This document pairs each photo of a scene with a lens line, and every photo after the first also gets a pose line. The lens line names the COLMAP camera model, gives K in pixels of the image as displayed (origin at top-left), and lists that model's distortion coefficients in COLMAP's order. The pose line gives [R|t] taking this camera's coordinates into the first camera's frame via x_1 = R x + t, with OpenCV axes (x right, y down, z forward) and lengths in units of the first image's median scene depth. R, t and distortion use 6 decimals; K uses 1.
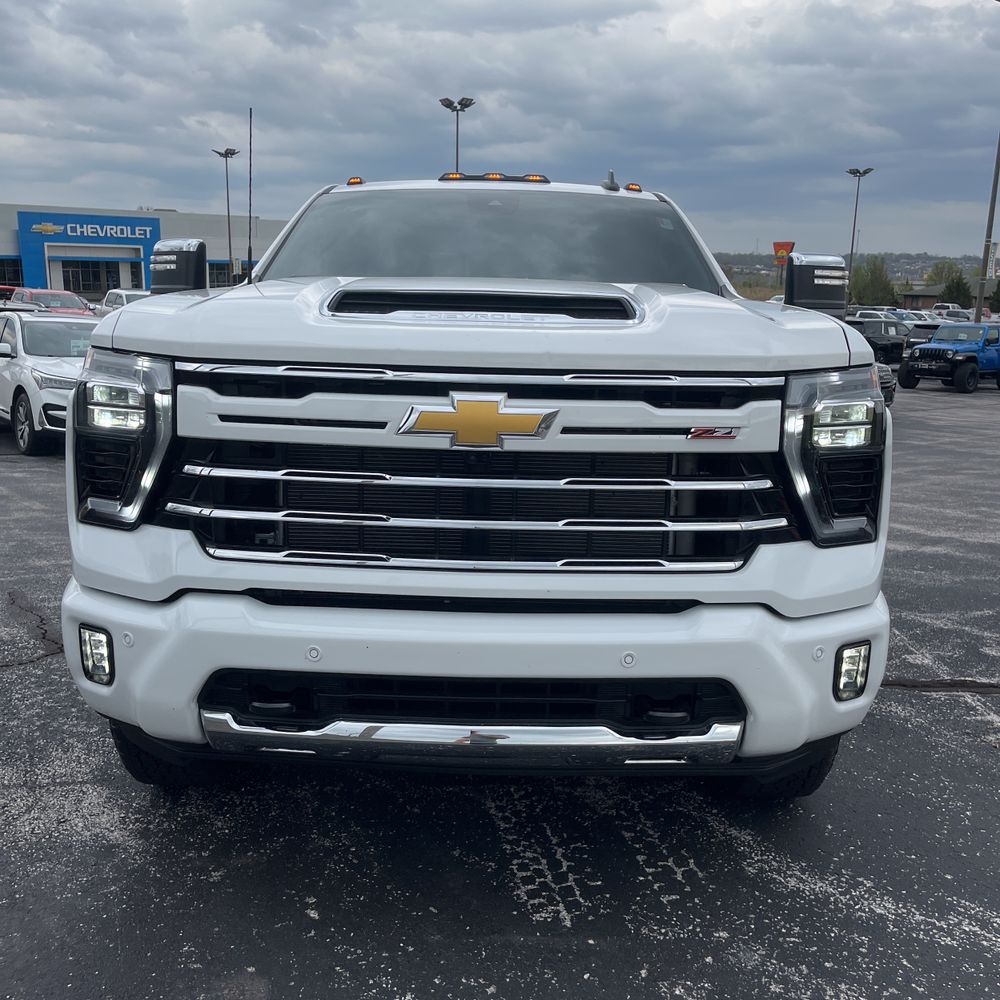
lens RADIAL K [[1017.6, 0, 498.4], [0, 1017.6, 500.7], [0, 0, 1]] dist [0.027297, 0.000000]
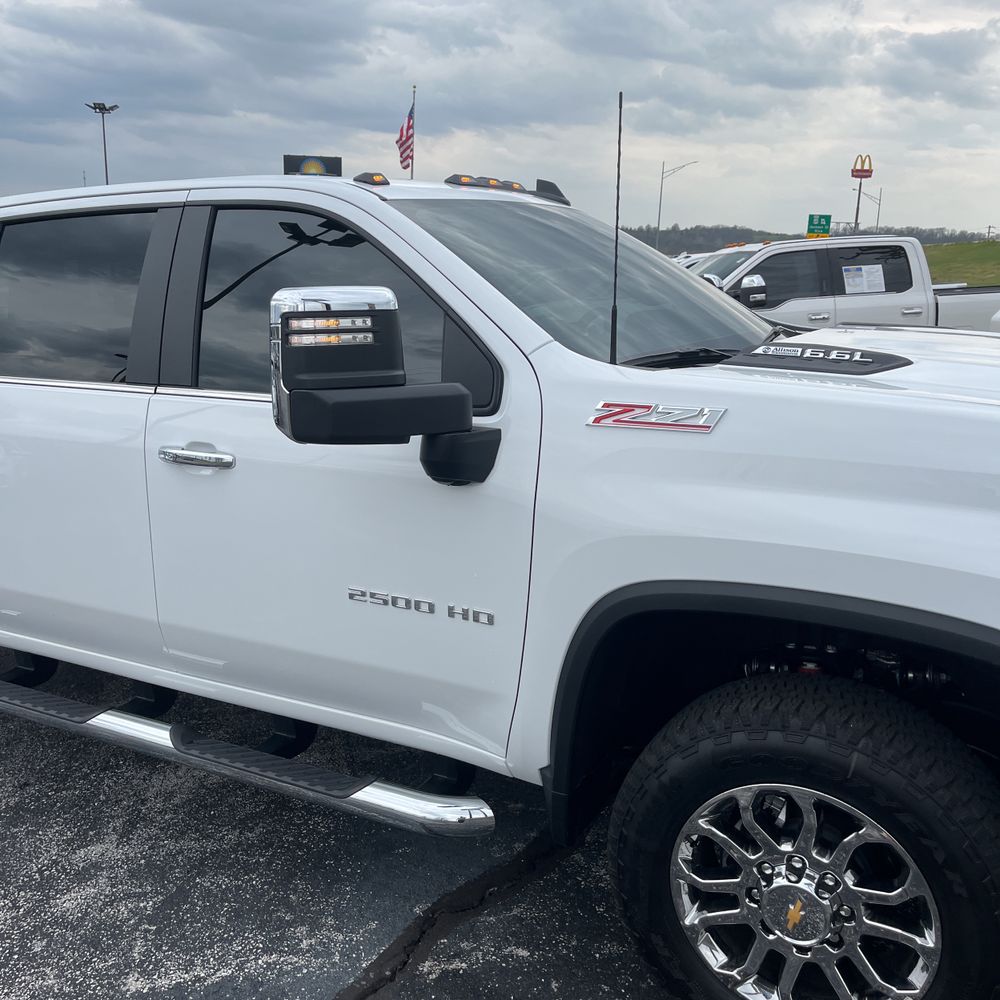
lens RADIAL K [[1017.6, 0, 491.9], [0, 1017.6, 492.0], [0, 0, 1]] dist [0.027297, 0.000000]
pose [[0.483657, -0.214500, 0.848567, -1.241395], [0.173750, 0.973740, 0.147109, -0.348861], [-0.857838, 0.076288, 0.508226, 1.069353]]
